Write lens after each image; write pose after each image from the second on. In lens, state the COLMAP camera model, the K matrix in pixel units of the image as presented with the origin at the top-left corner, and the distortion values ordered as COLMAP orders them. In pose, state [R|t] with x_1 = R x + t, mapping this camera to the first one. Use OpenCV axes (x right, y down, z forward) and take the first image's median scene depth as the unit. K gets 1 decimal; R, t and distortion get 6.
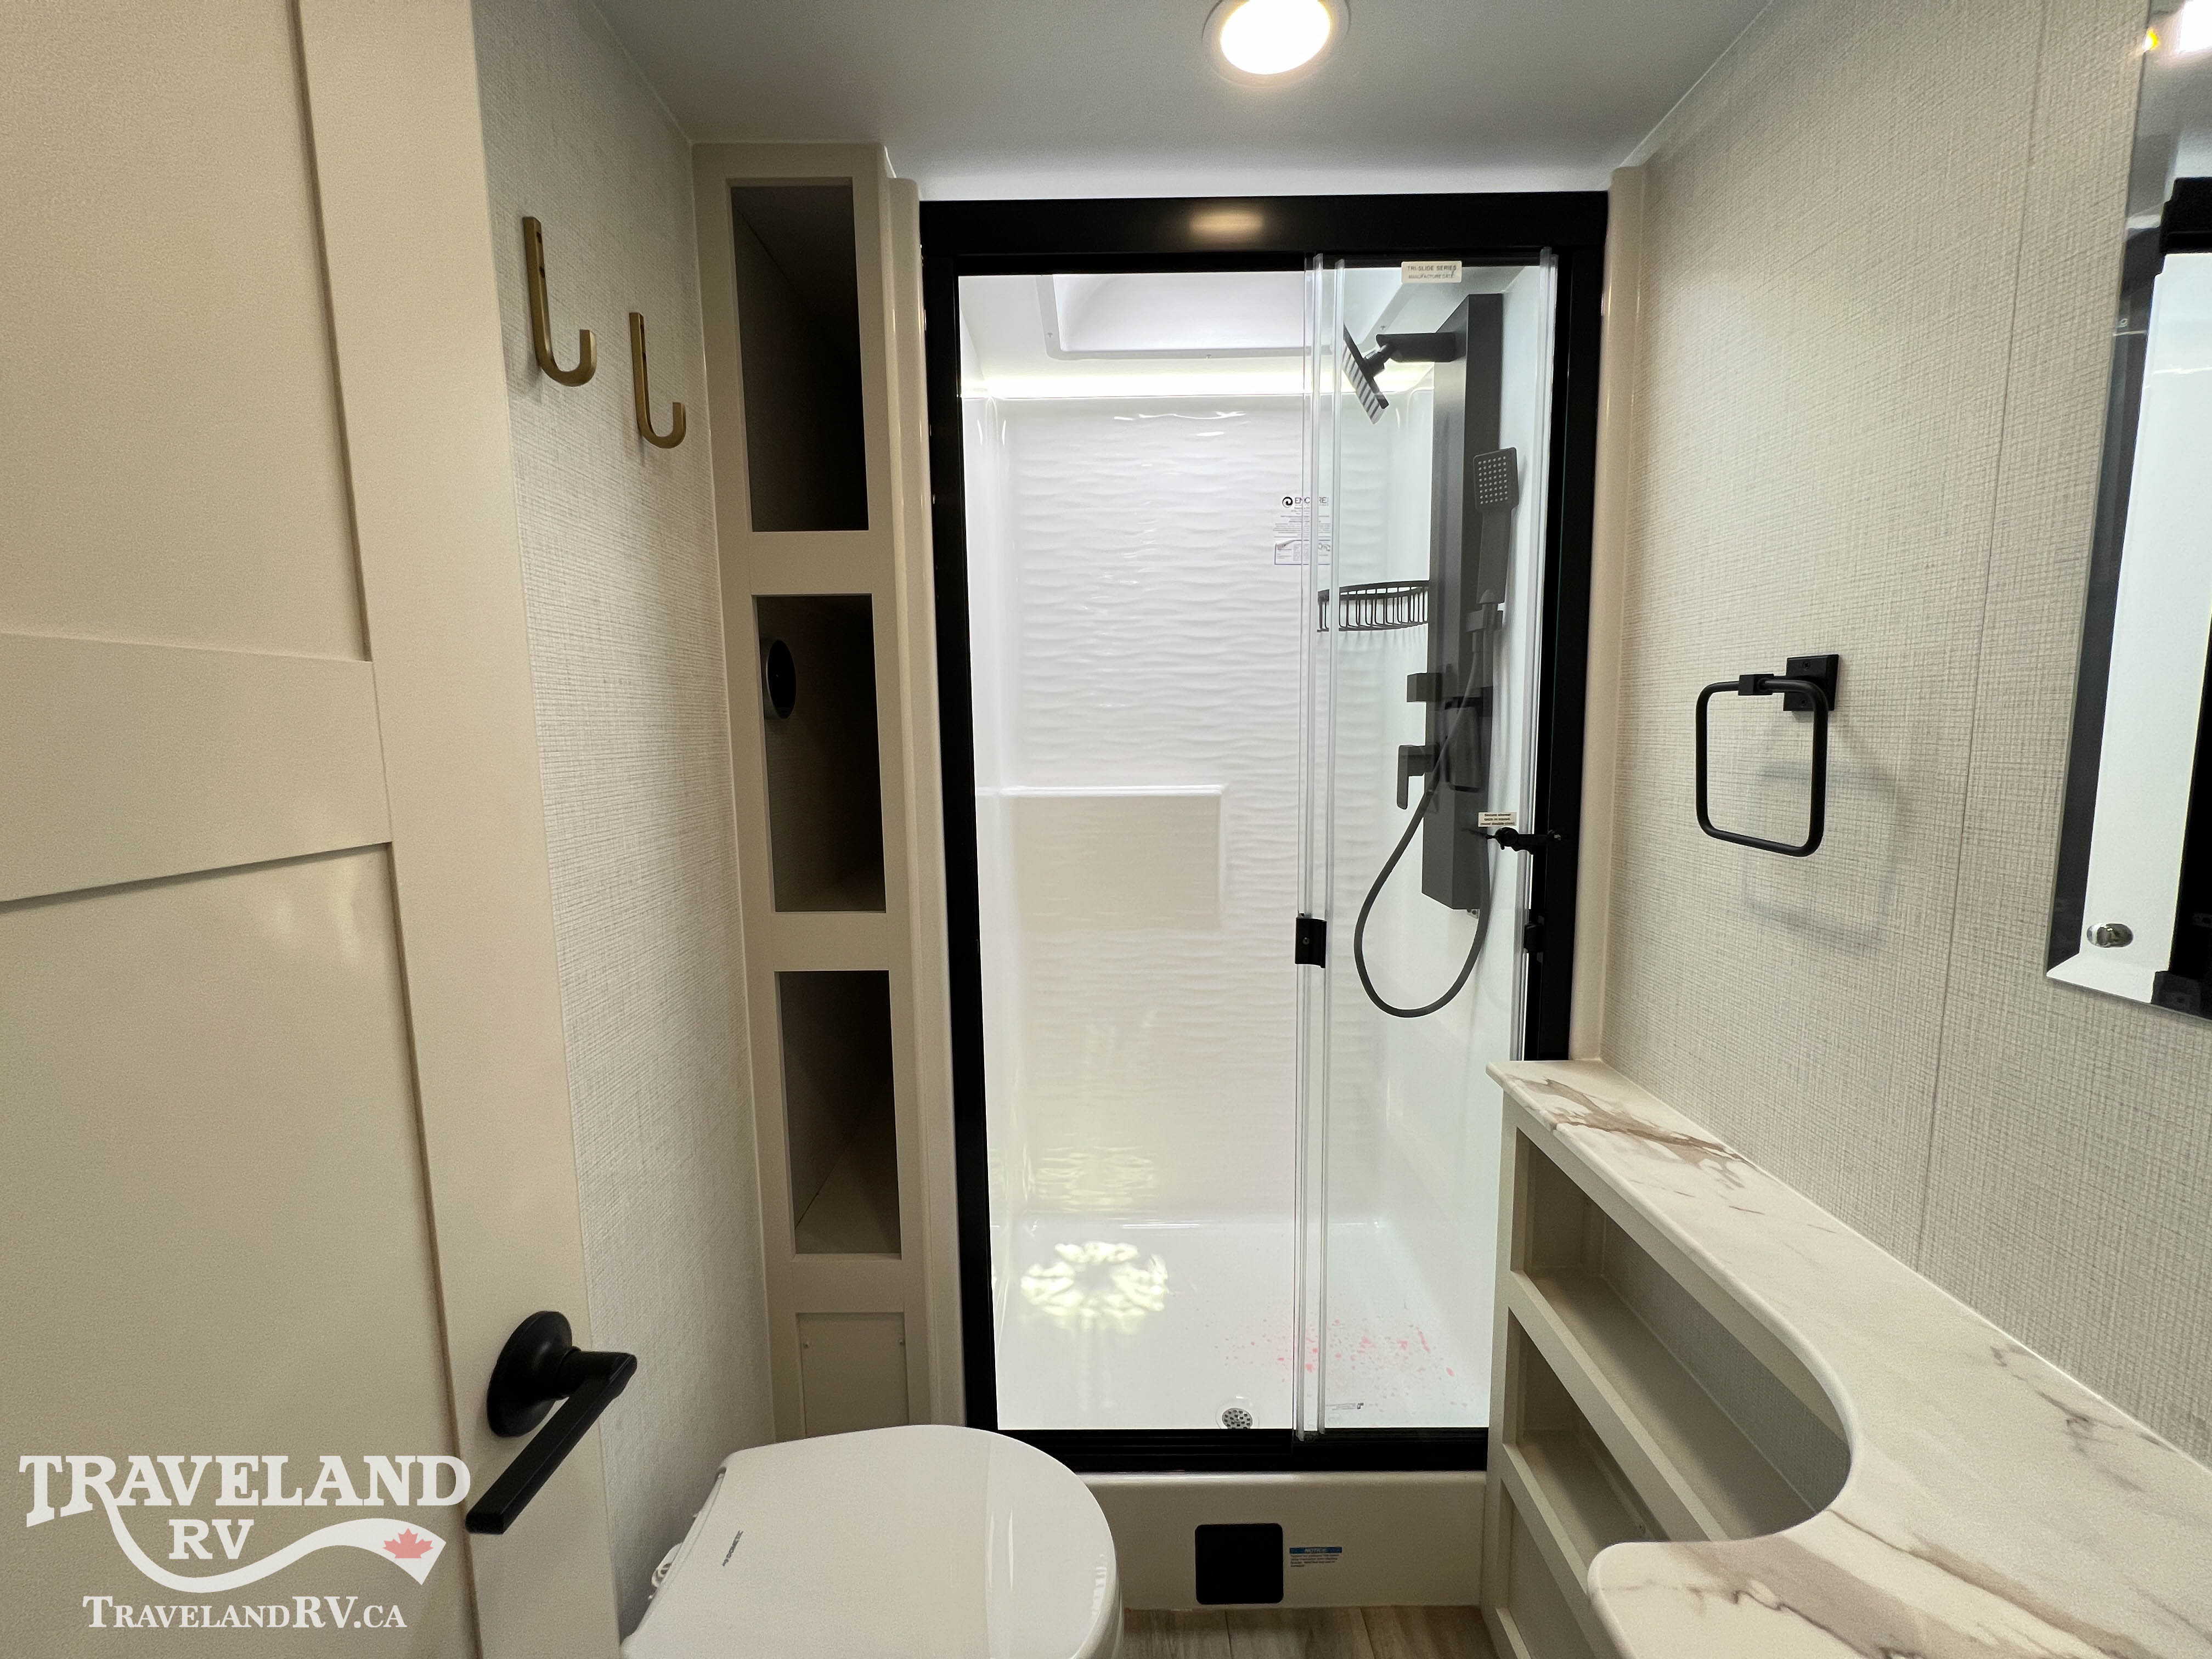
lens RADIAL K [[881.4, 0, 1102.2], [0, 881.4, 826.9], [0, 0, 1]] dist [-0.002071, 0.001073]
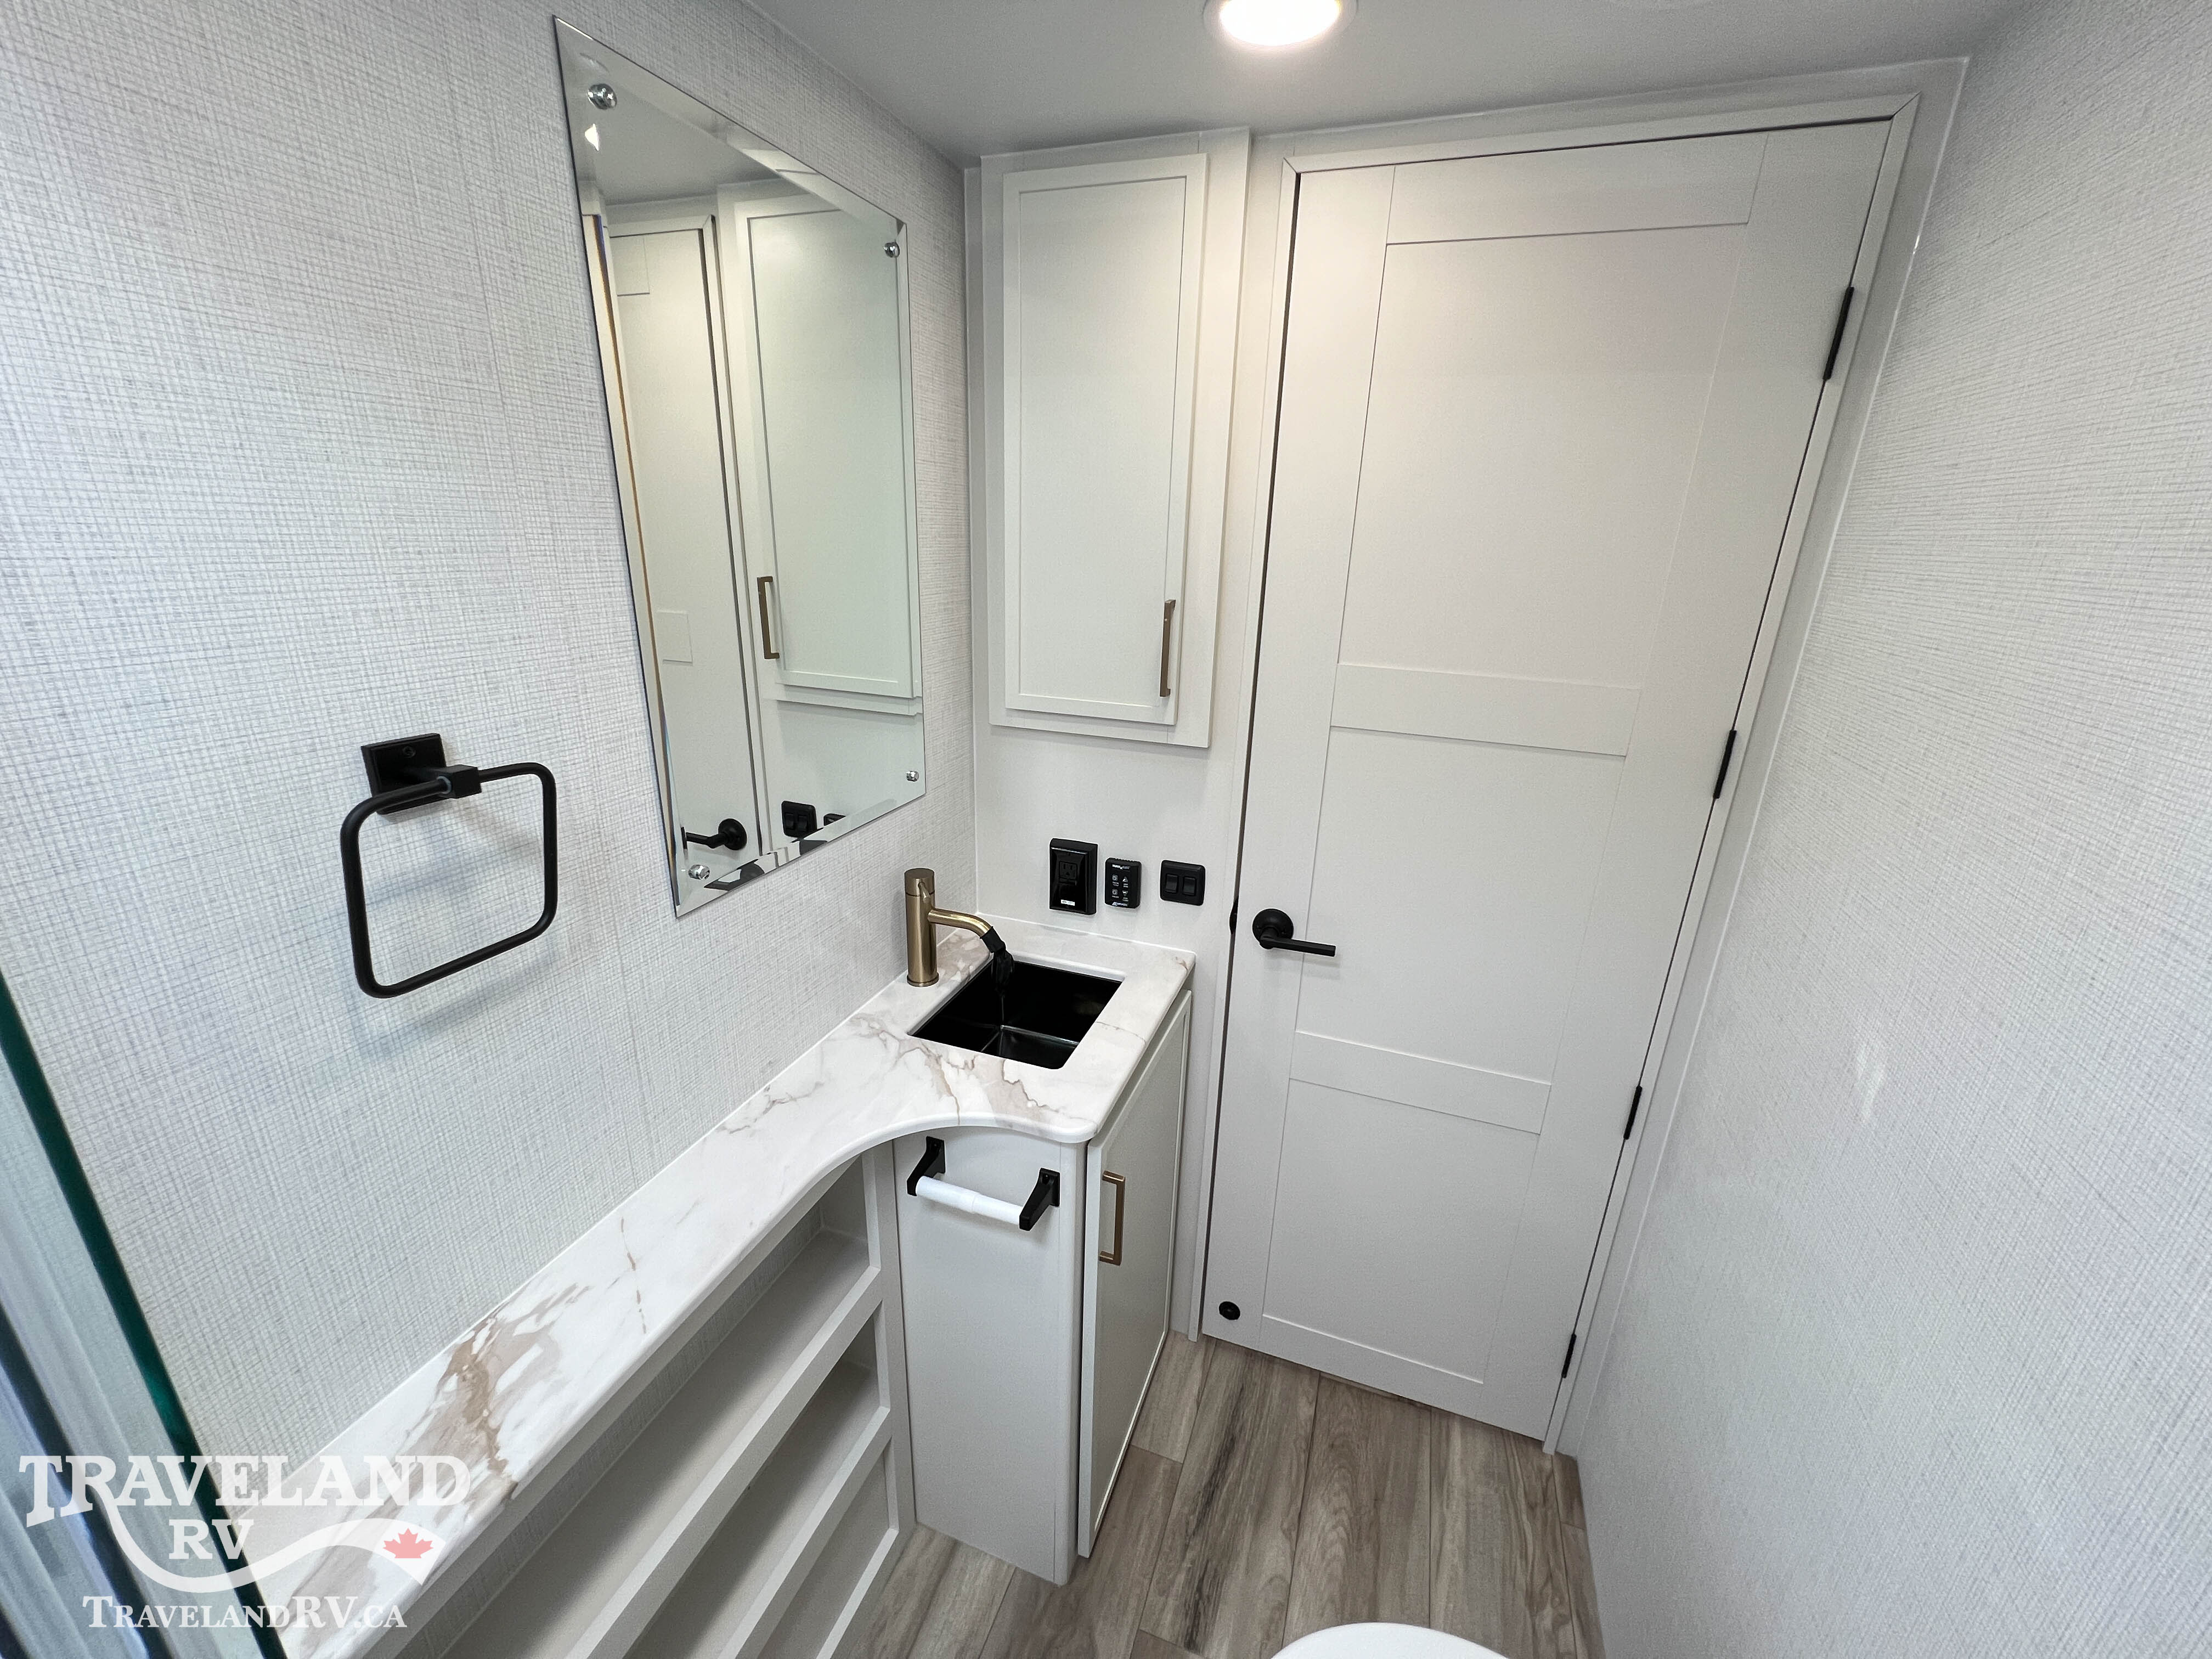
lens RADIAL K [[881.4, 0, 1102.2], [0, 881.4, 826.9], [0, 0, 1]] dist [-0.002071, 0.001073]
pose [[-0.941205, -0.118322, 0.316438, -0.029188], [0.026919, 0.907417, 0.419369, -0.282233], [-0.336762, 0.403230, -0.850880, 0.962714]]
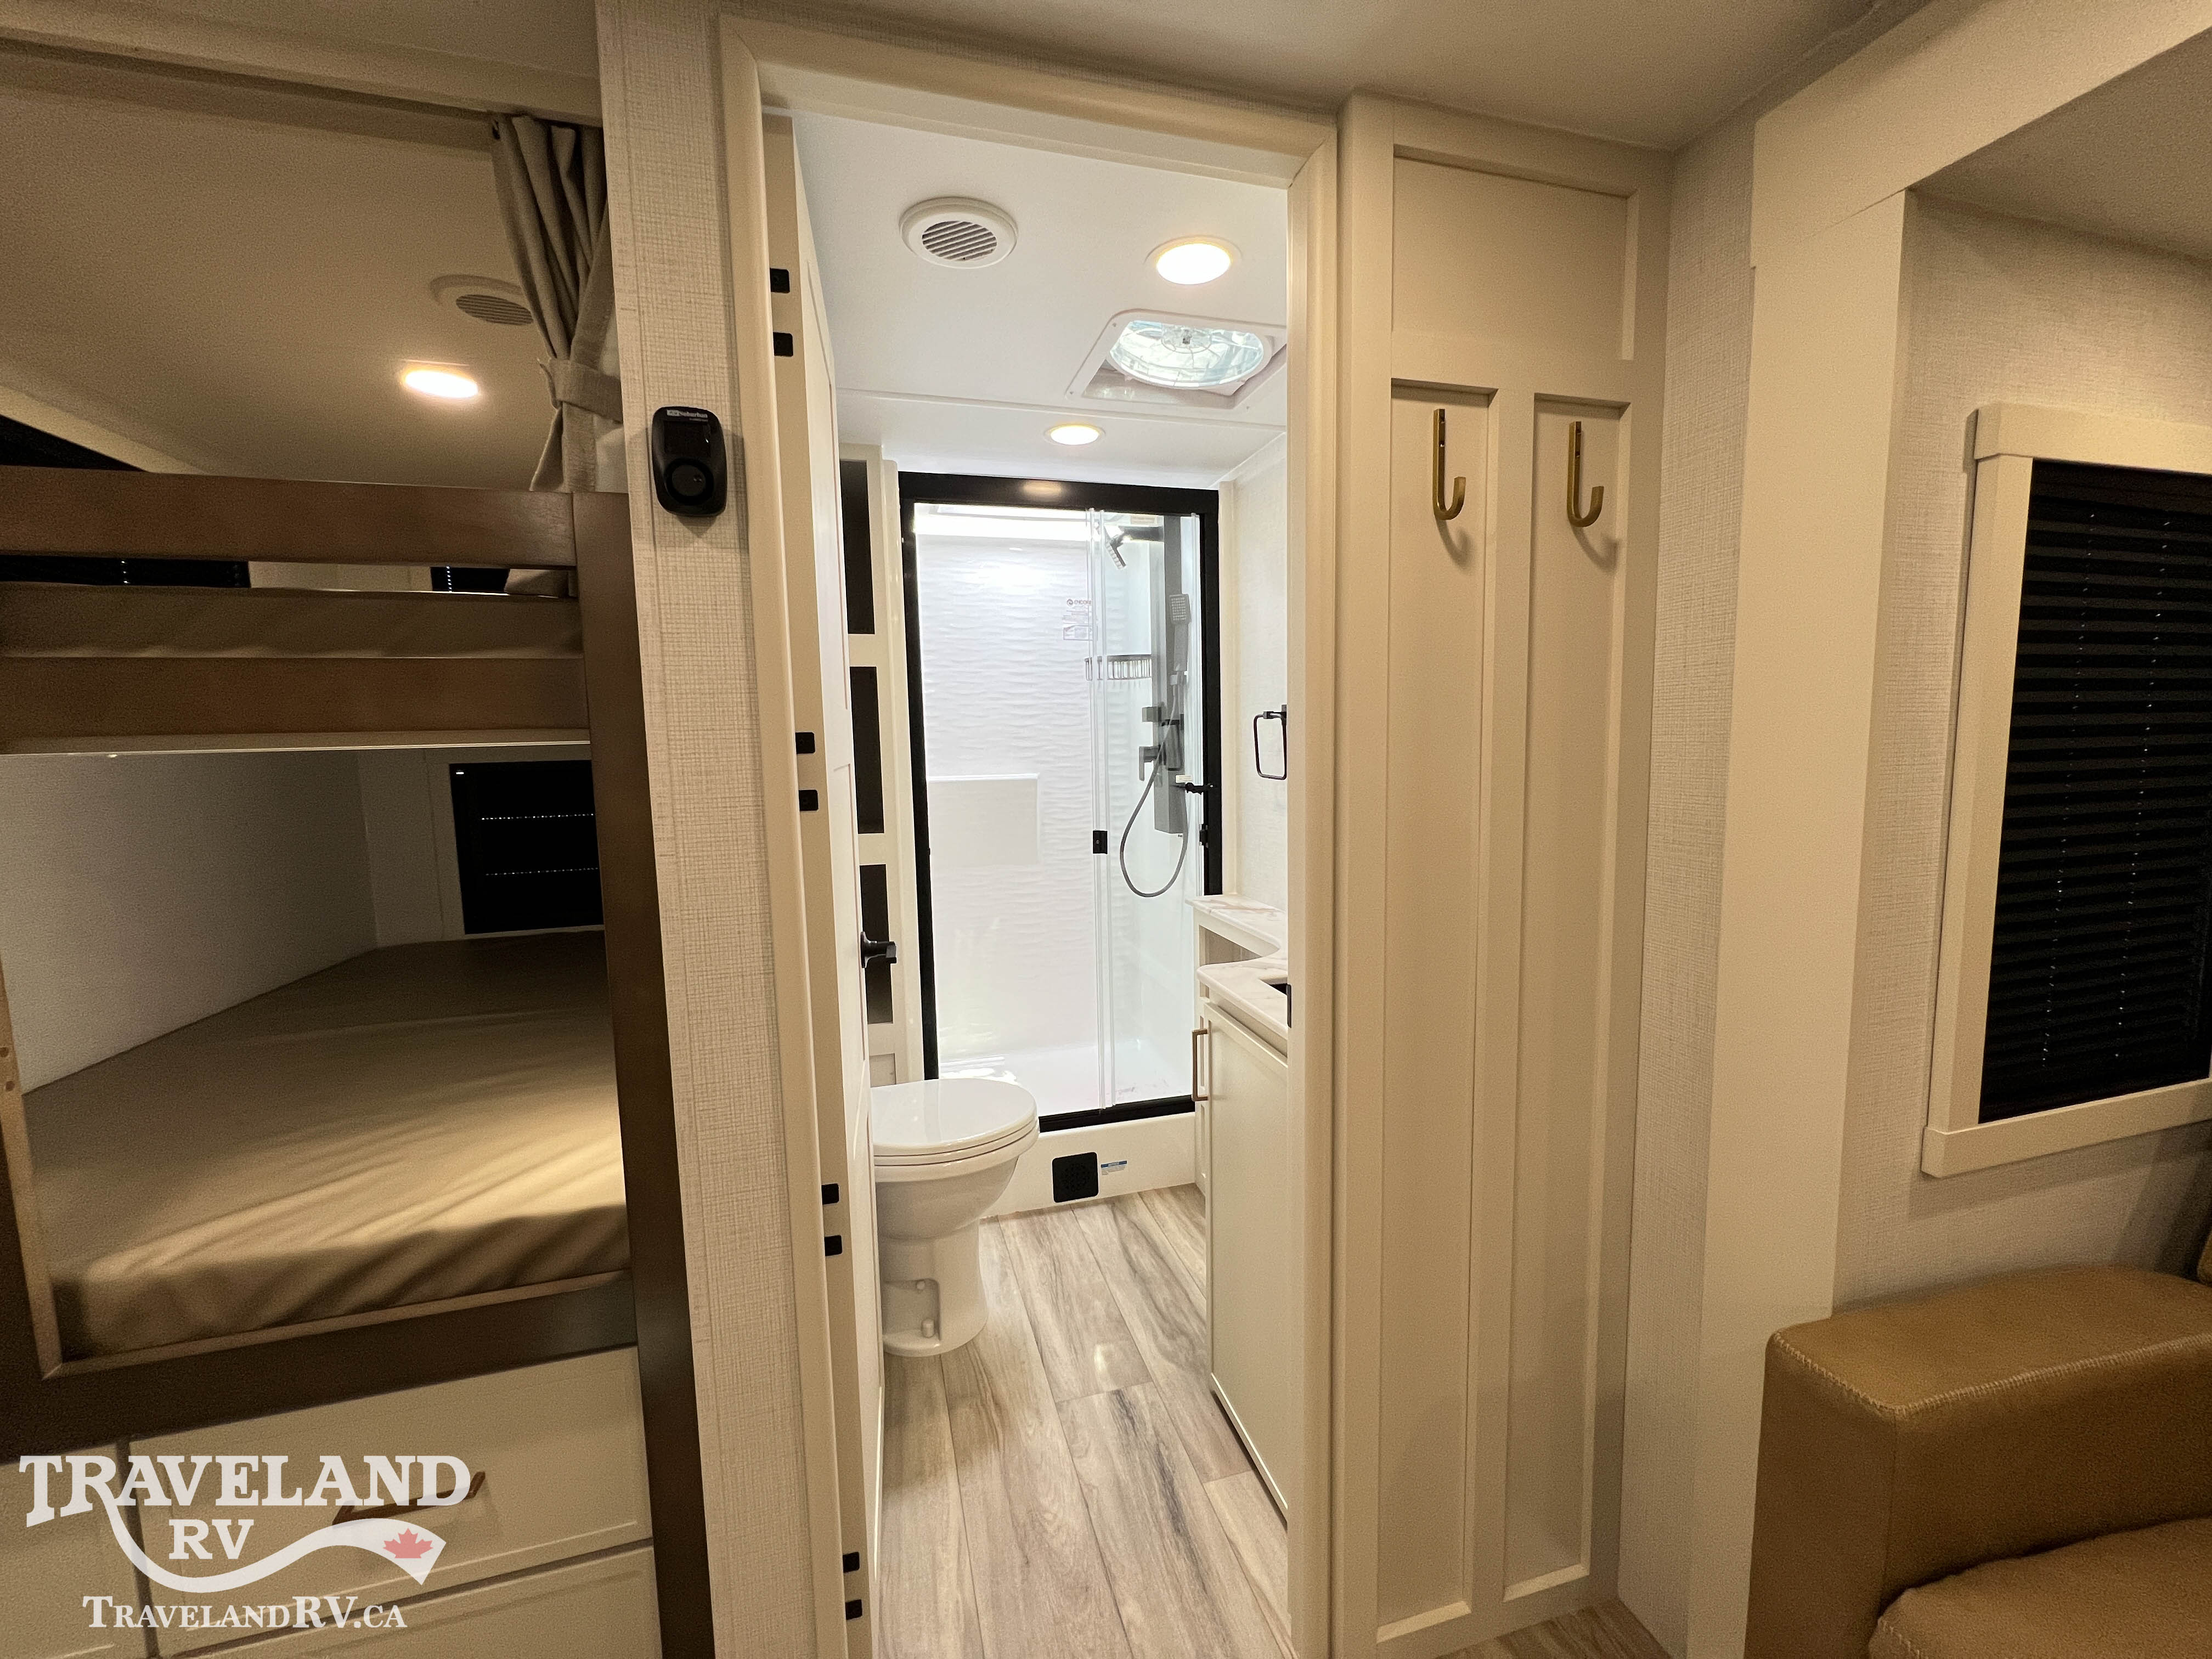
lens RADIAL K [[881.4, 0, 1102.2], [0, 881.4, 826.9], [0, 0, 1]] dist [-0.002071, 0.001073]
pose [[0.961435, -0.031975, 0.273168, -0.281676], [0.038761, 0.999059, -0.019479, 0.126260], [-0.272288, 0.029316, 0.961769, -0.855758]]
